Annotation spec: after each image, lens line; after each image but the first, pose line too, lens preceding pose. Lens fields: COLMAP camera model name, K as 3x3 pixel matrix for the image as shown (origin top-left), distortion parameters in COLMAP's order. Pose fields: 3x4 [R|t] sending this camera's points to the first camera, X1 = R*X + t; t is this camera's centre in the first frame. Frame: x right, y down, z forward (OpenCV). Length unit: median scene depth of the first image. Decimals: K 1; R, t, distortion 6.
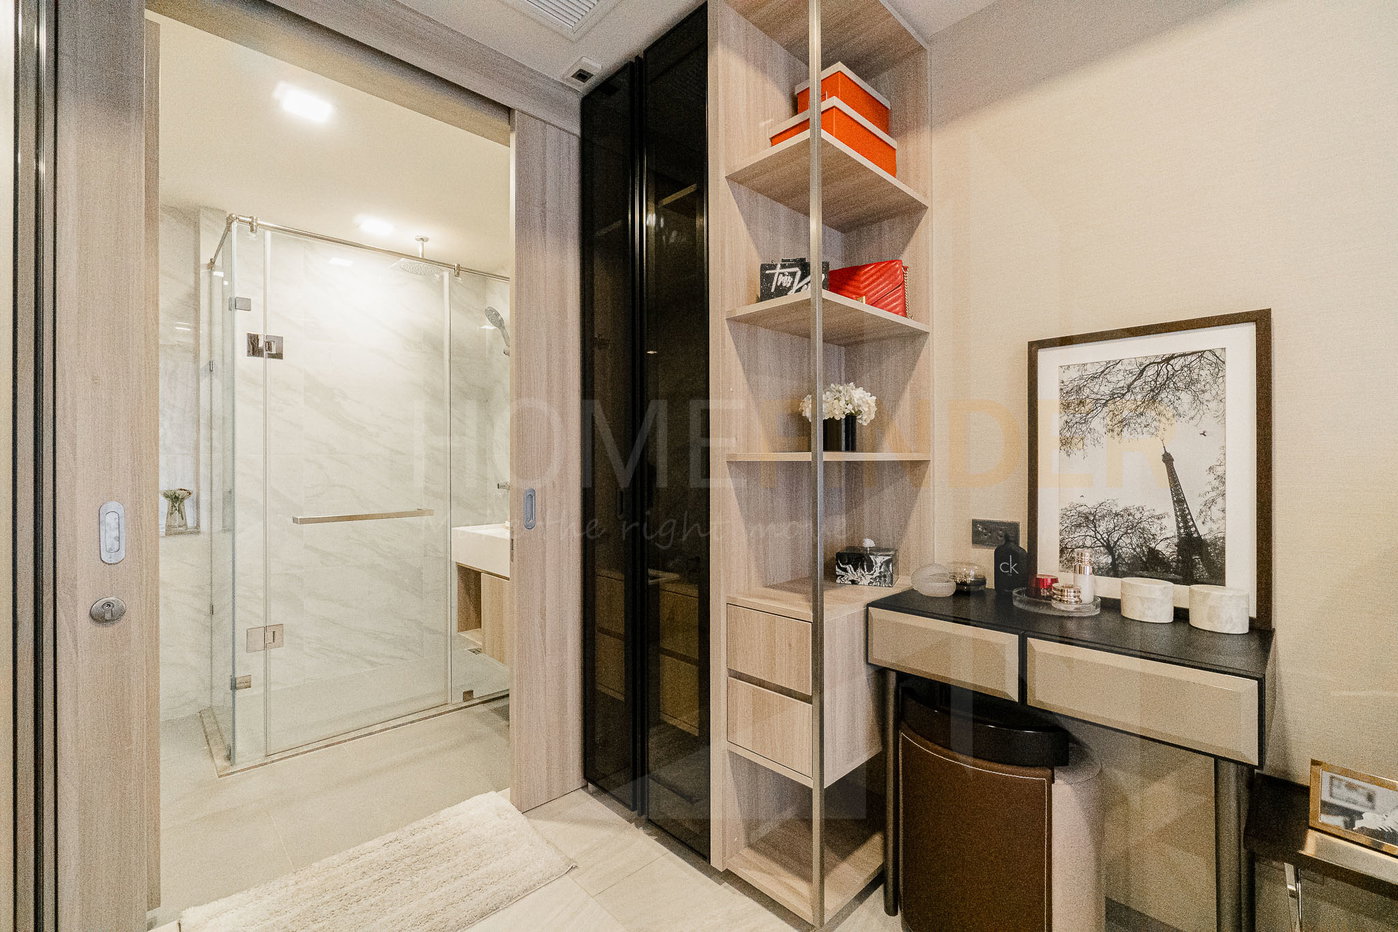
lens RADIAL K [[595.8, 0, 697.9], [0, 595.8, 463.8], [0, 0, 1]] dist [0.000135, -0.000141]
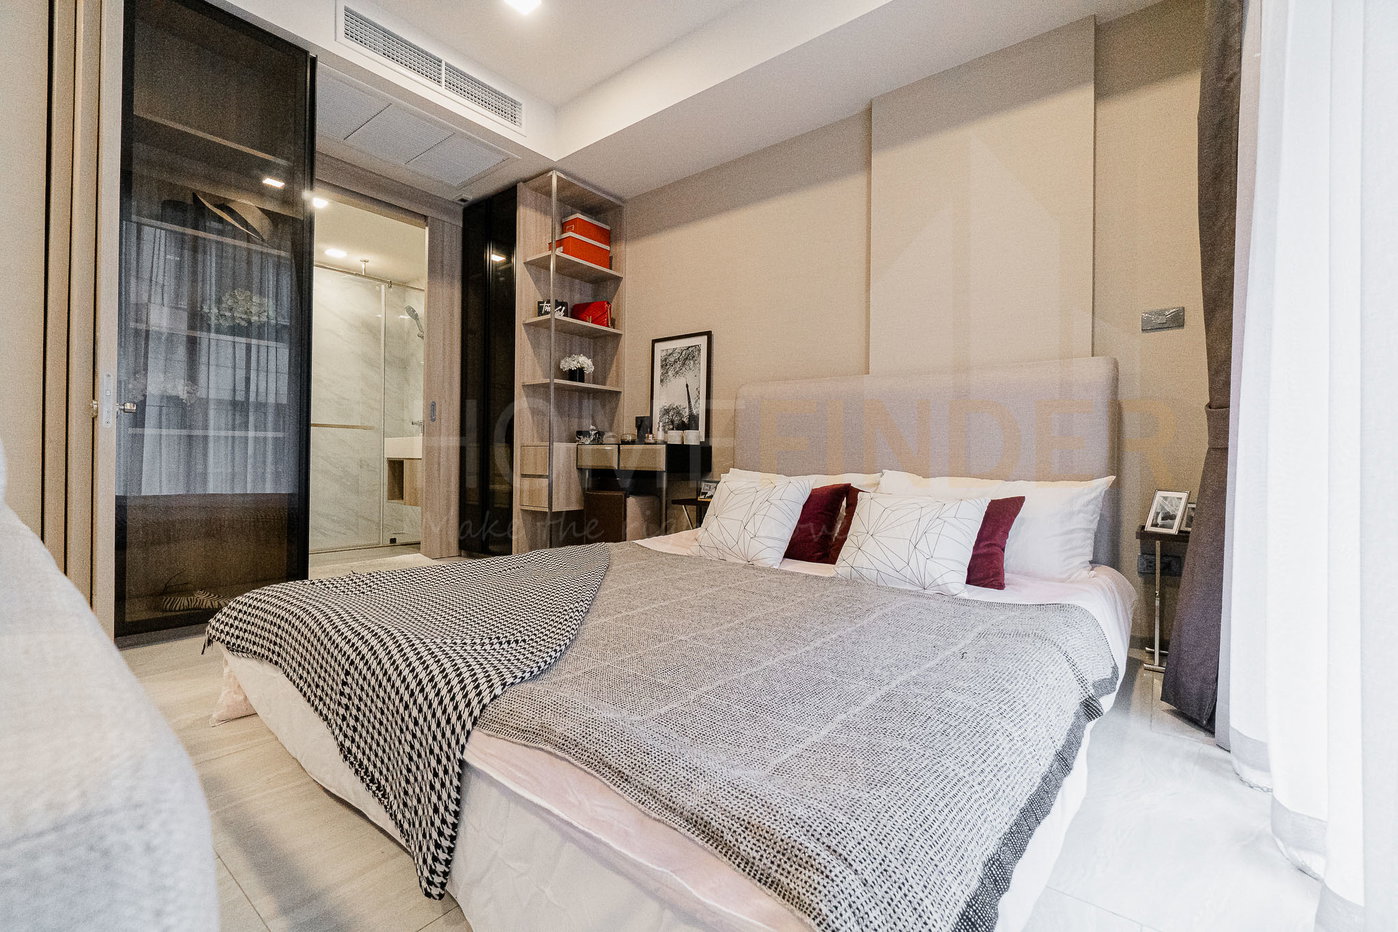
lens RADIAL K [[595.8, 0, 700.4], [0, 595.8, 467.4], [0, 0, 1]] dist [0.000135, -0.000141]
pose [[0.990322, 0.016412, 0.137812, 0.365331], [-0.017728, 0.999808, 0.008331, 0.245926], [-0.137648, -0.010694, 0.990423, -1.210762]]
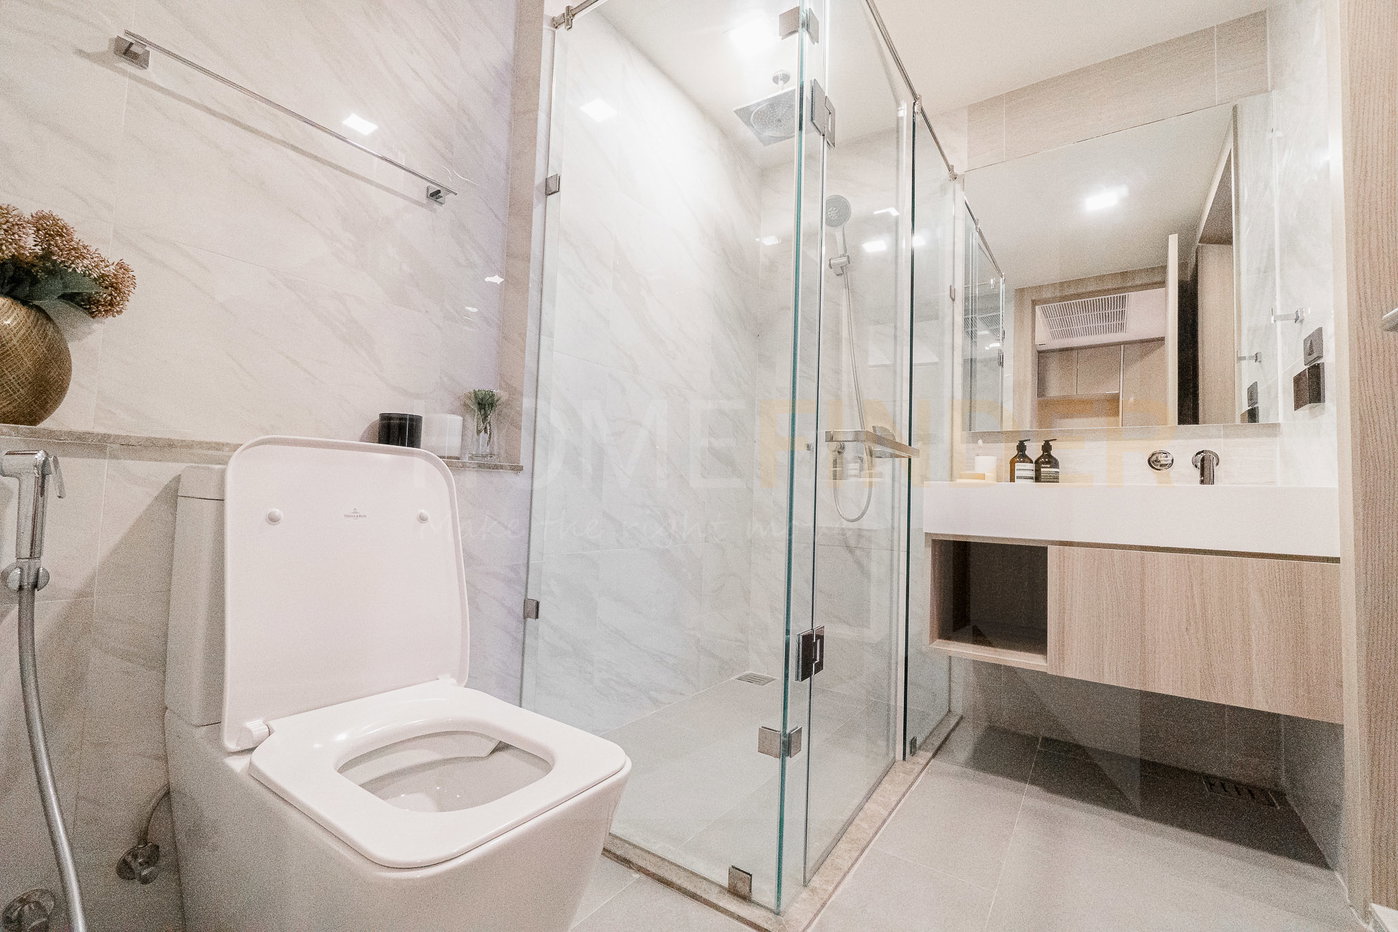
lens RADIAL K [[595.8, 0, 695.6], [0, 595.8, 466.0], [0, 0, 1]] dist [0.000135, -0.000141]
pose [[0.979252, 0.047397, 0.197024, -1.220728], [-0.038258, 0.998019, -0.049936, 0.206156], [-0.199001, 0.041362, 0.979126, 0.651955]]
